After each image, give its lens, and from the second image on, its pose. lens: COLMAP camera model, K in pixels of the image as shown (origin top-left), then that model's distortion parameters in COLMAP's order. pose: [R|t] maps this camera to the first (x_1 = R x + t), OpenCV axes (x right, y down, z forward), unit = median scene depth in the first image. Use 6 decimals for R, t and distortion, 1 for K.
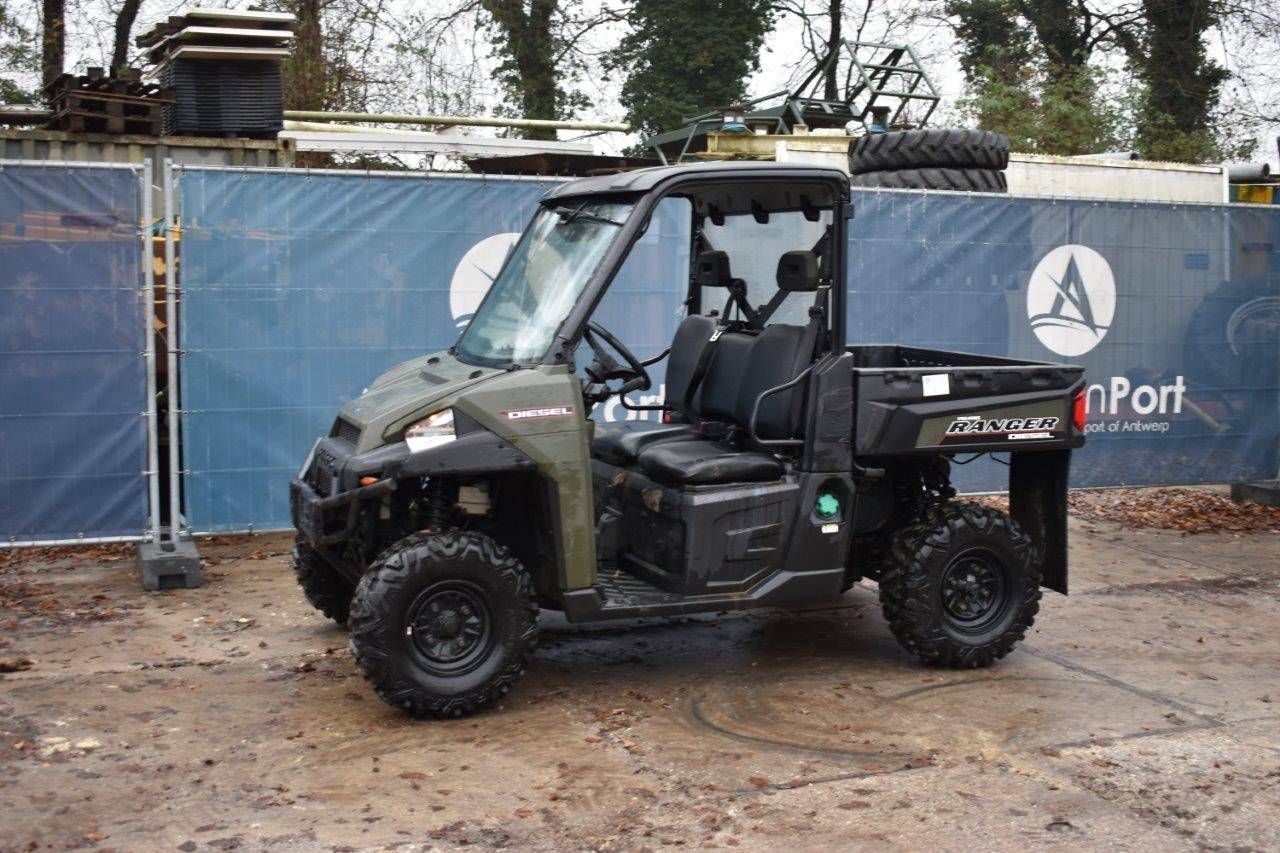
lens RADIAL K [[1526.3, 0, 640.0], [0, 1526.3, 426.5], [0, 0, 1]] dist [-0.047141, -0.027117]
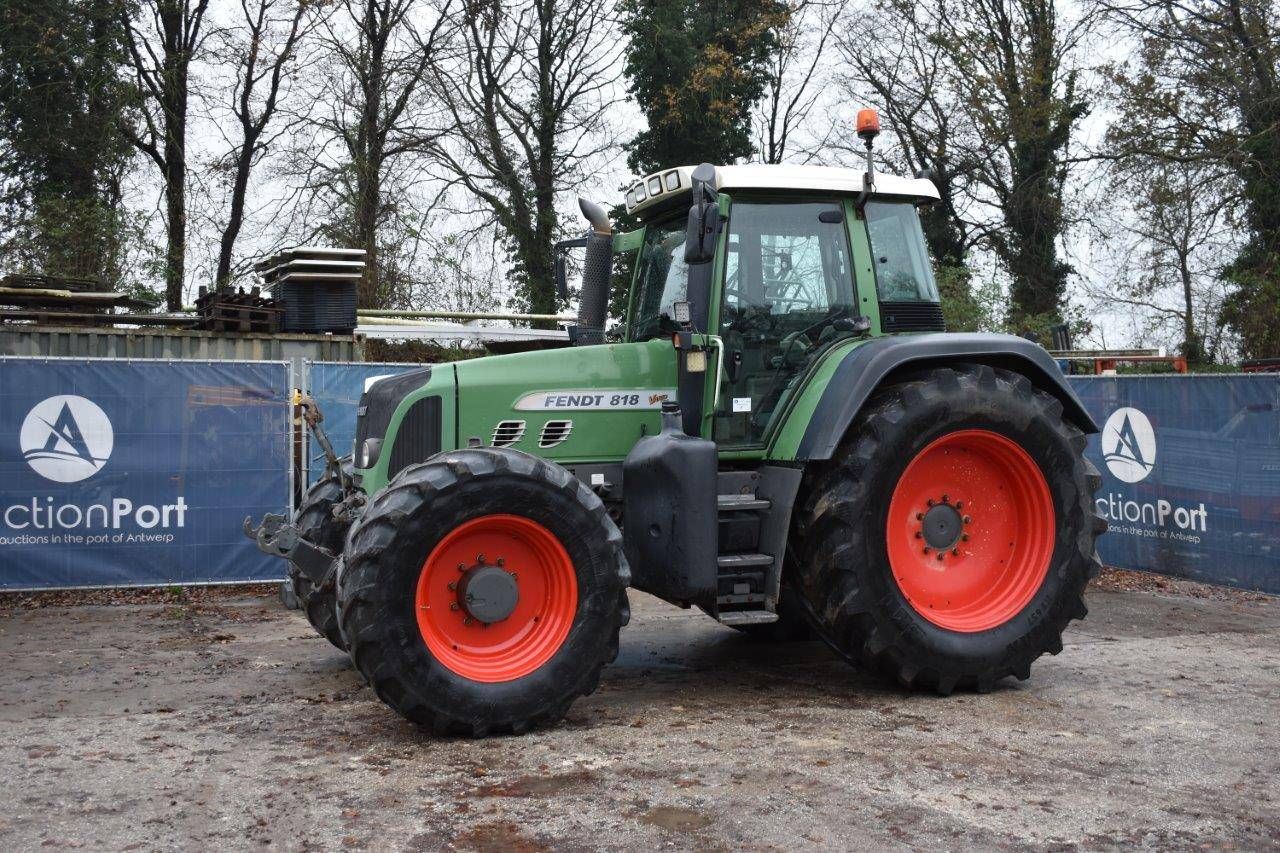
lens RADIAL K [[1309.5, 0, 640.0], [0, 1309.5, 426.5], [0, 0, 1]] dist [-0.071369, -0.003984]
pose [[0.999971, -0.007595, 0.001020, 0.025174], [0.007659, 0.994892, -0.100650, 0.019494], [-0.000251, 0.100655, 0.994921, -0.172523]]
